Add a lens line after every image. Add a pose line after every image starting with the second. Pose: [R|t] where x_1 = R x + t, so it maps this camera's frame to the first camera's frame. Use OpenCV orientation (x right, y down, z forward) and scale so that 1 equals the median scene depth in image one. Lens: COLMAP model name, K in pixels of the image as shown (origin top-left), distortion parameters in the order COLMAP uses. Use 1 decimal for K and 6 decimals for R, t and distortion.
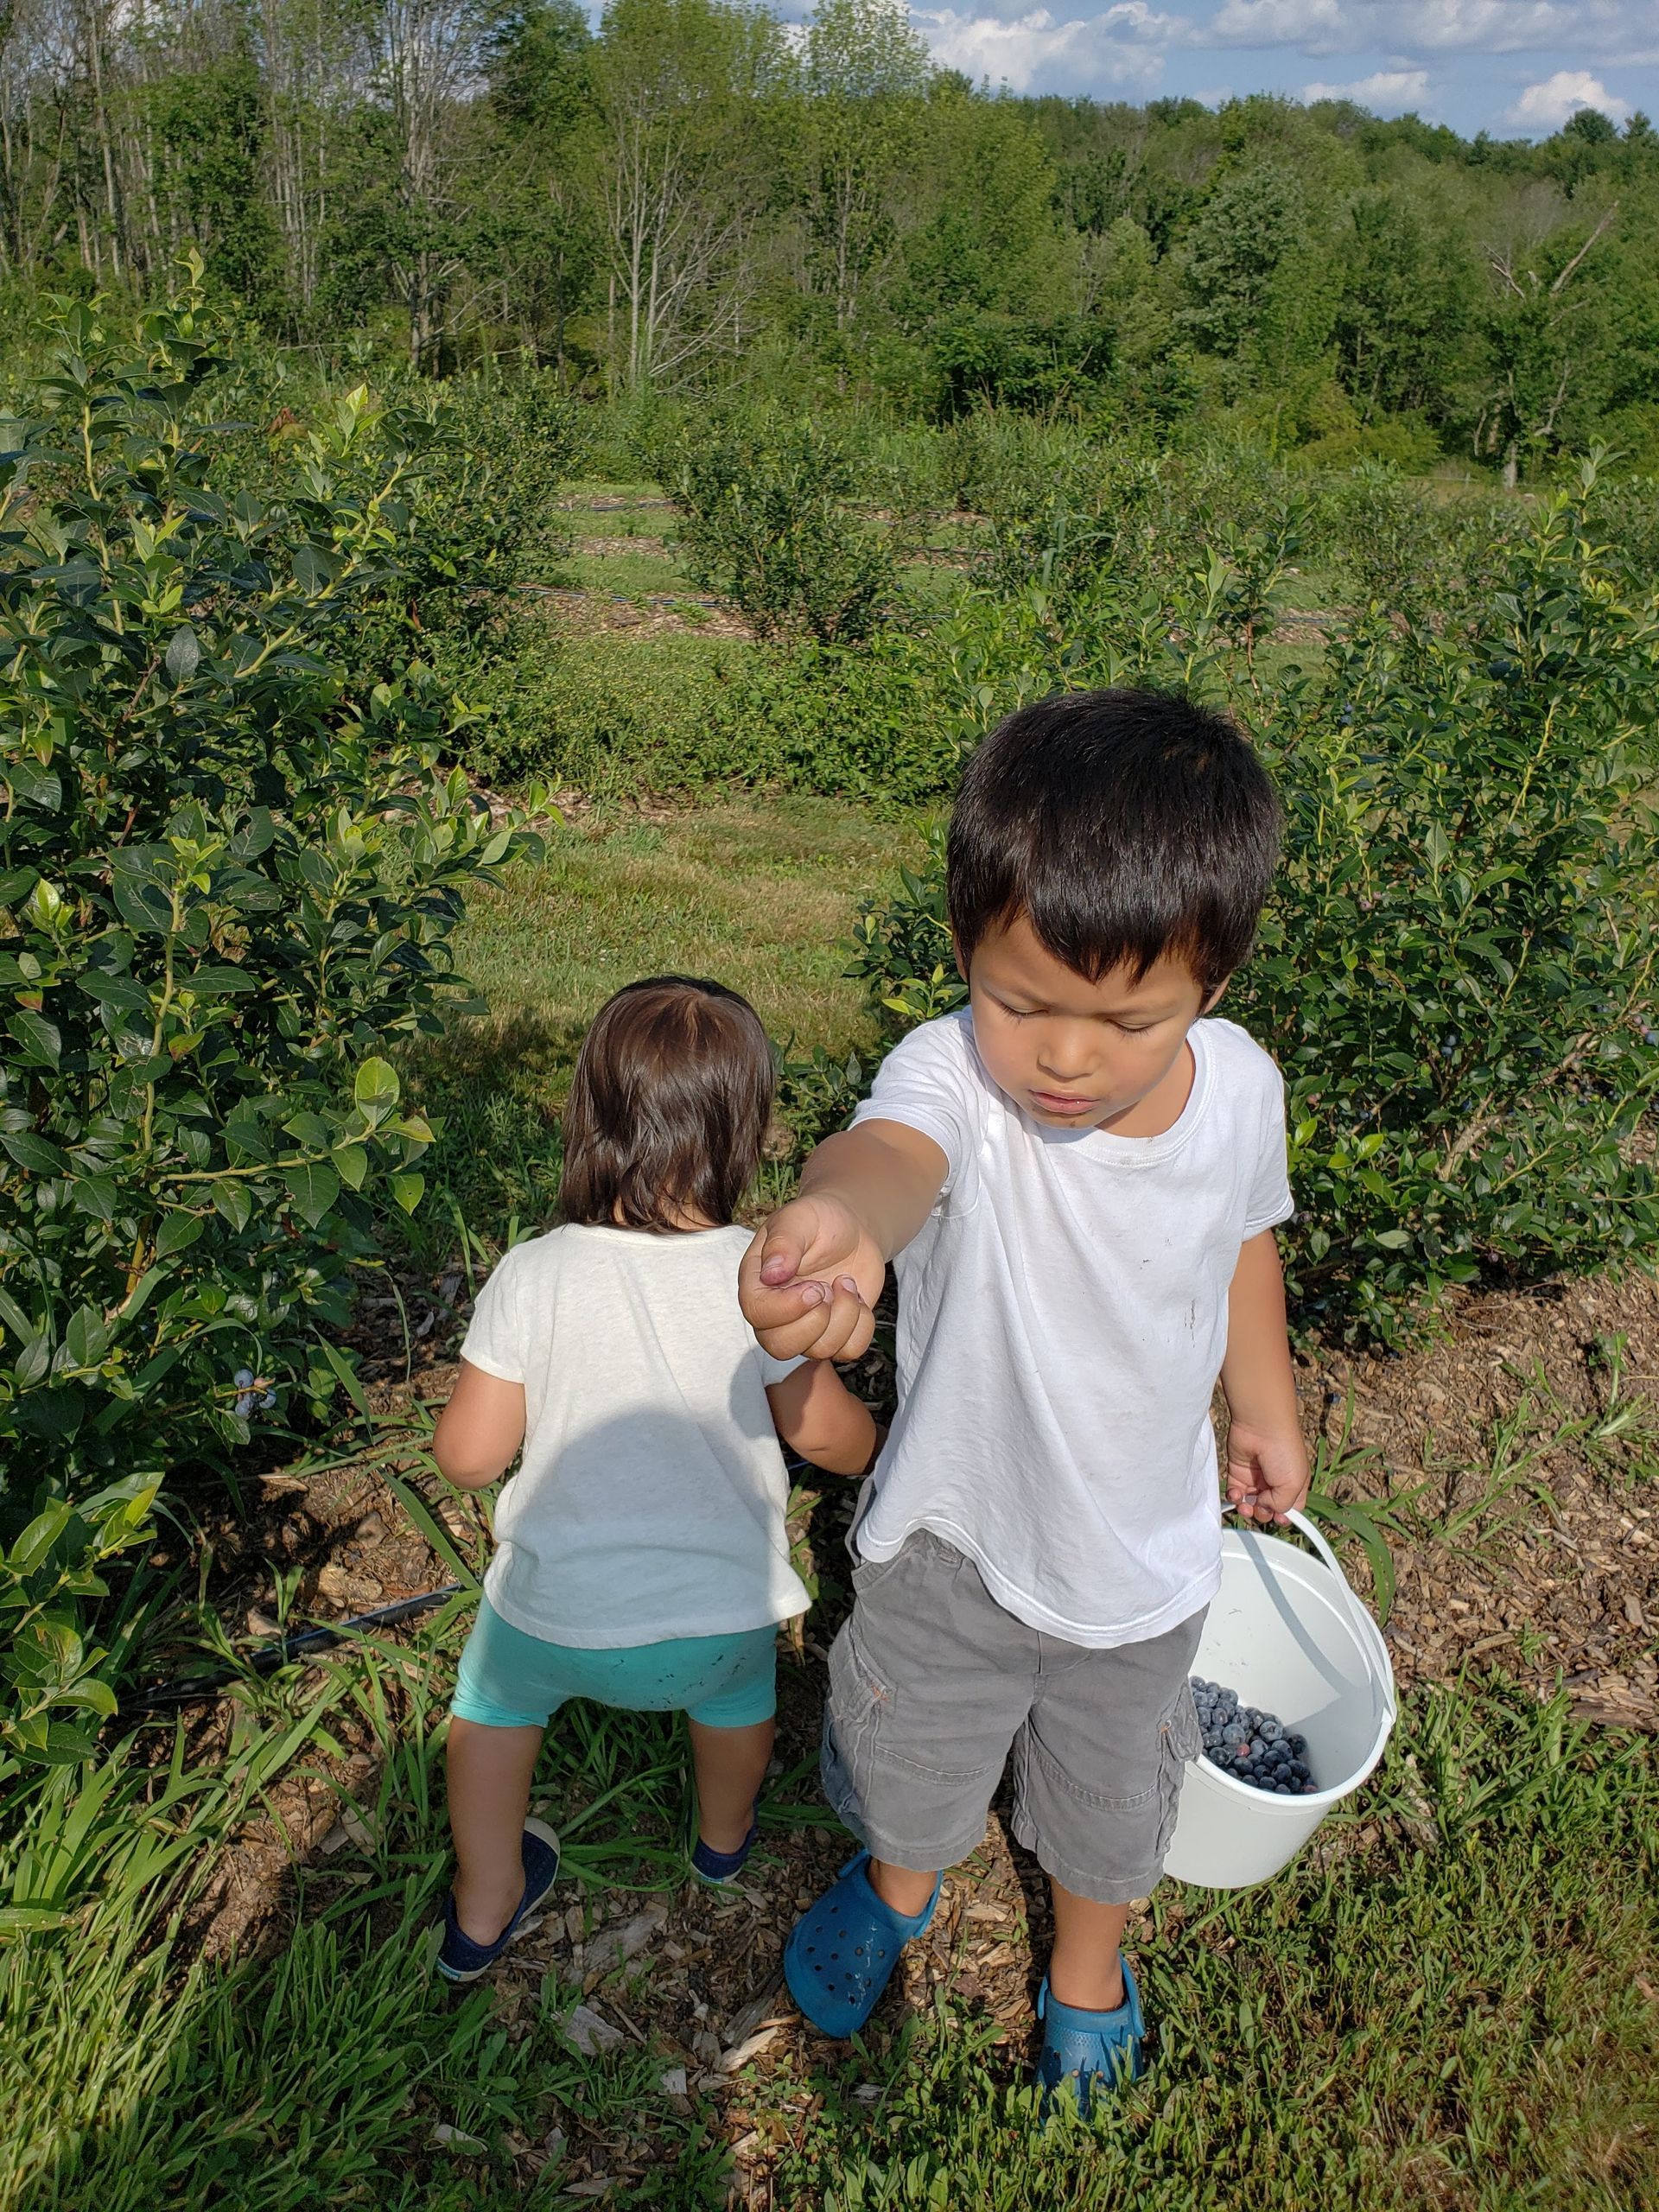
lens RADIAL K [[1743.4, 0, 829.5], [0, 1743.4, 1106.0], [0, 0, 1]] dist [0.000434, -0.007655]
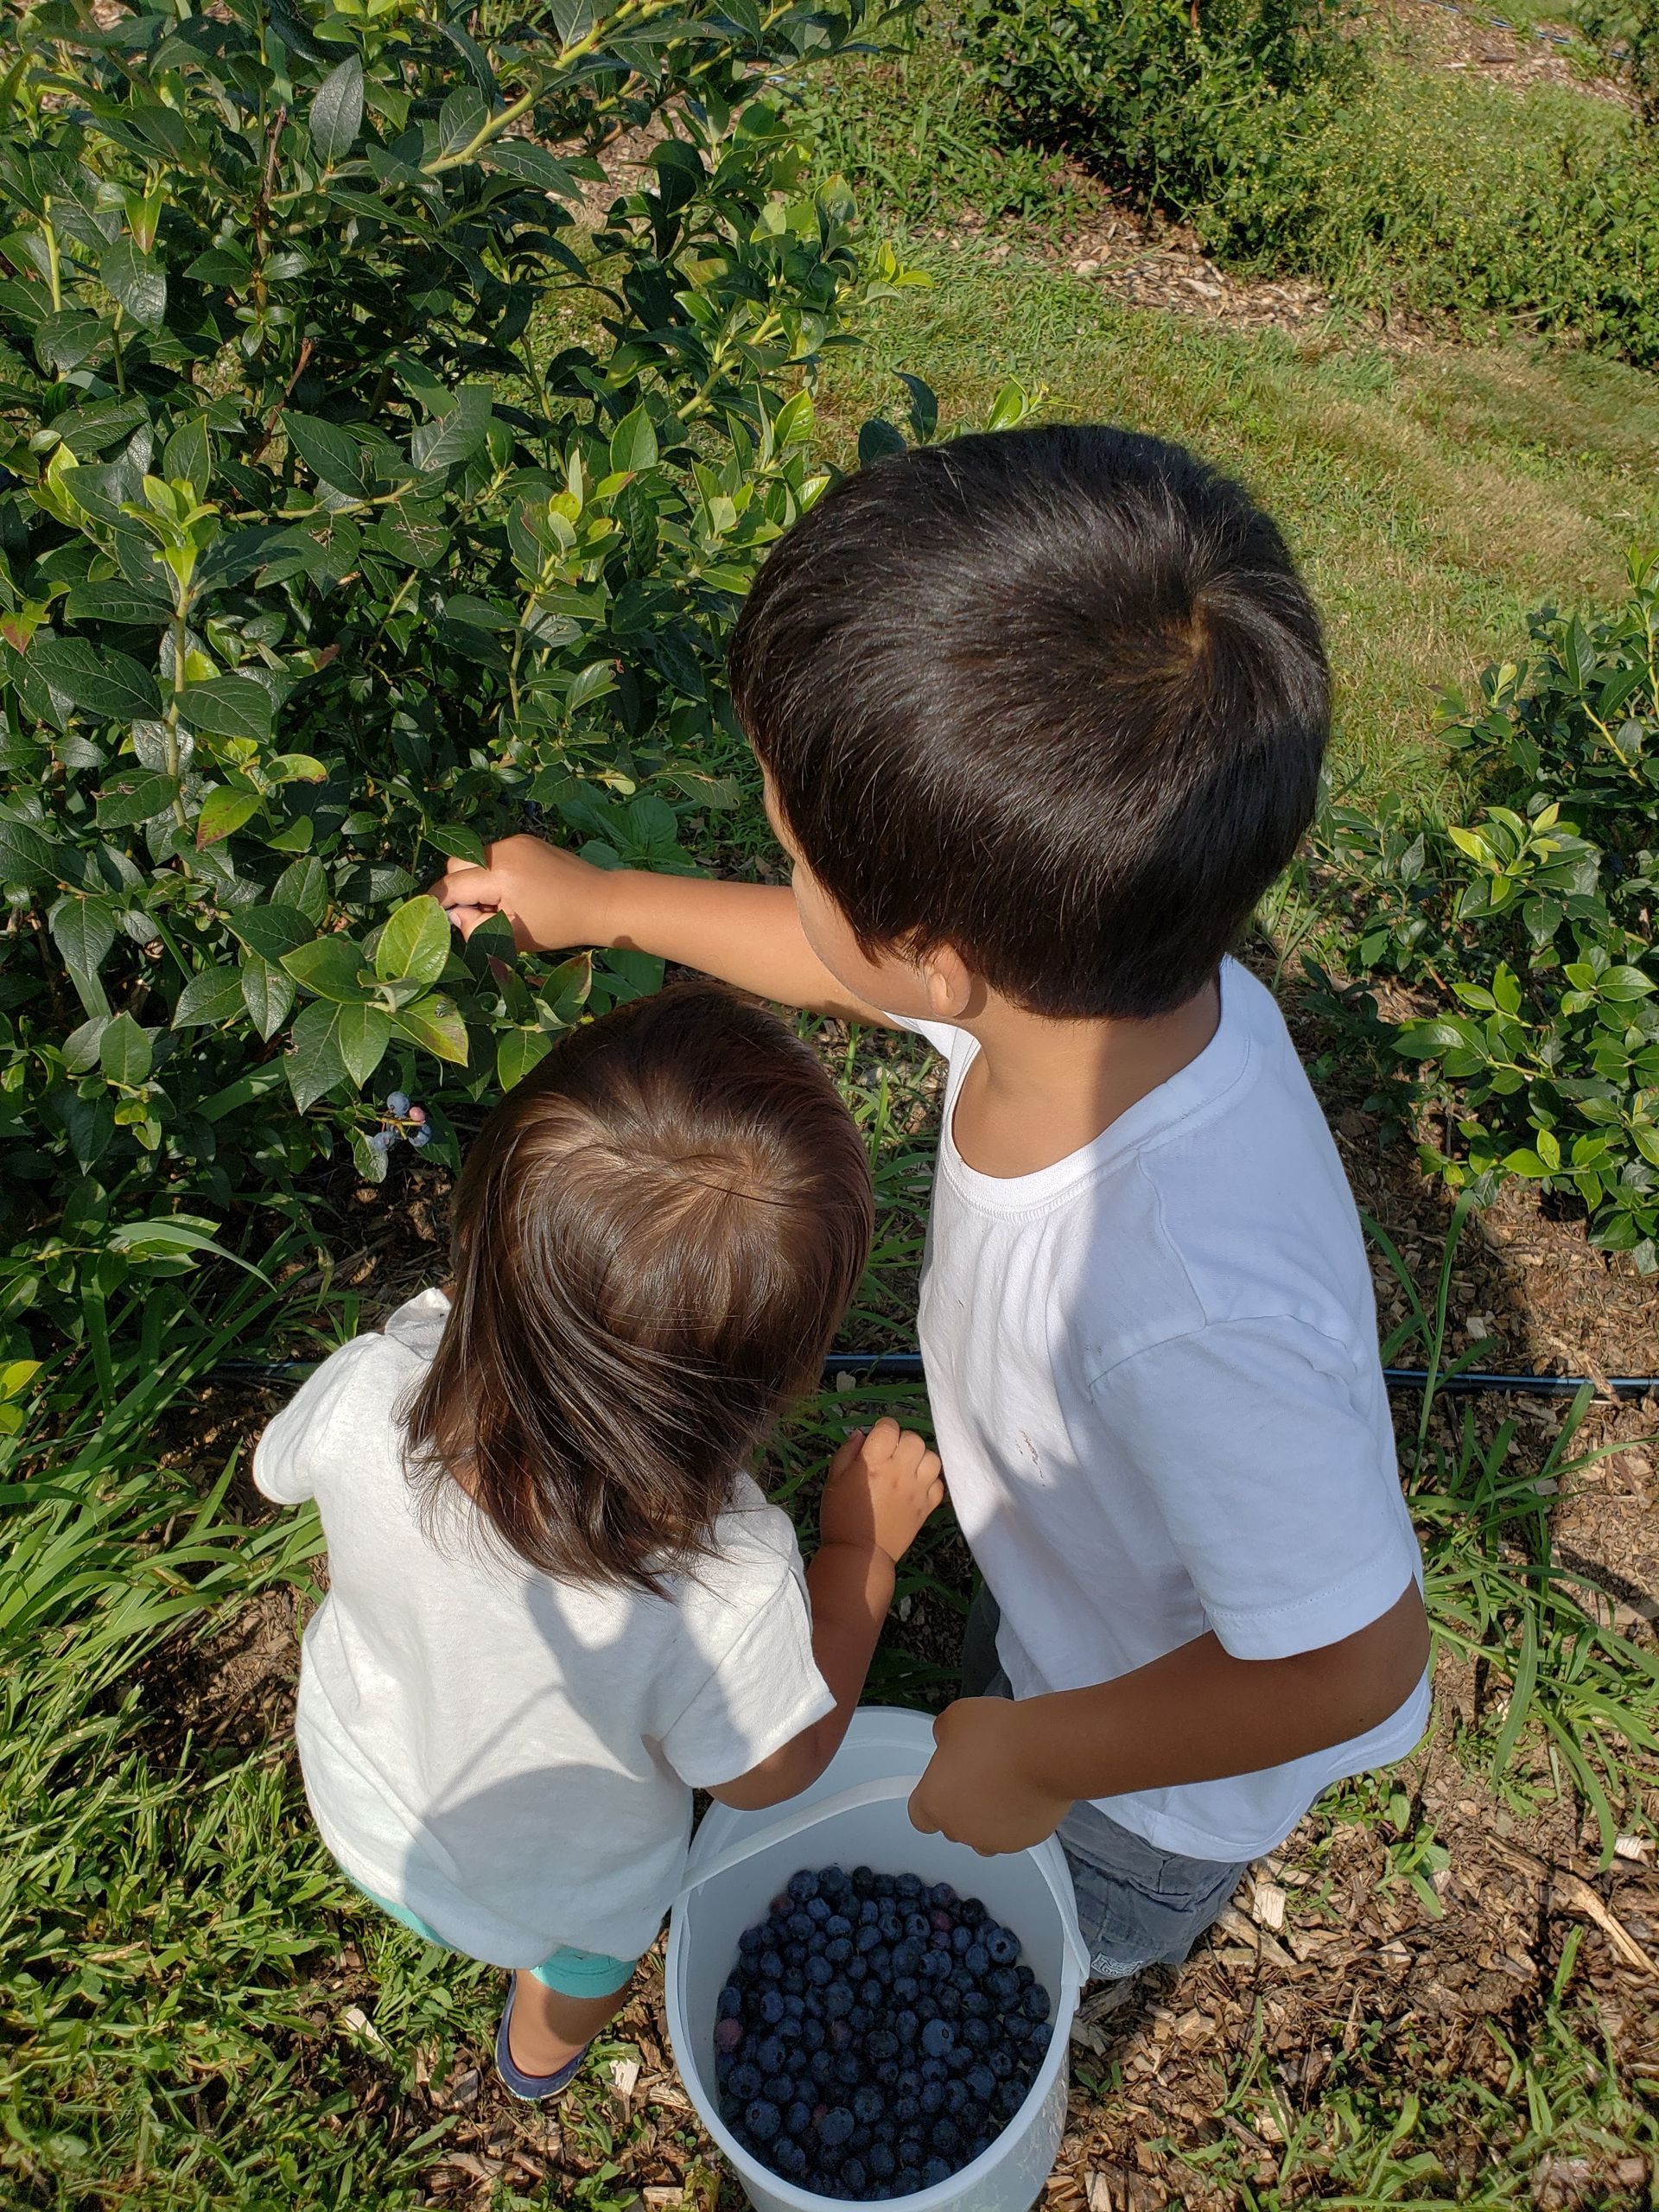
lens RADIAL K [[1743.4, 0, 829.5], [0, 1743.4, 1106.0], [0, 0, 1]] dist [0.000434, -0.007655]
pose [[0.888347, 0.370993, -0.270560, 0.014416], [-0.275237, 0.901878, 0.332957, -0.046158], [0.367537, -0.221313, 0.903292, 0.105431]]
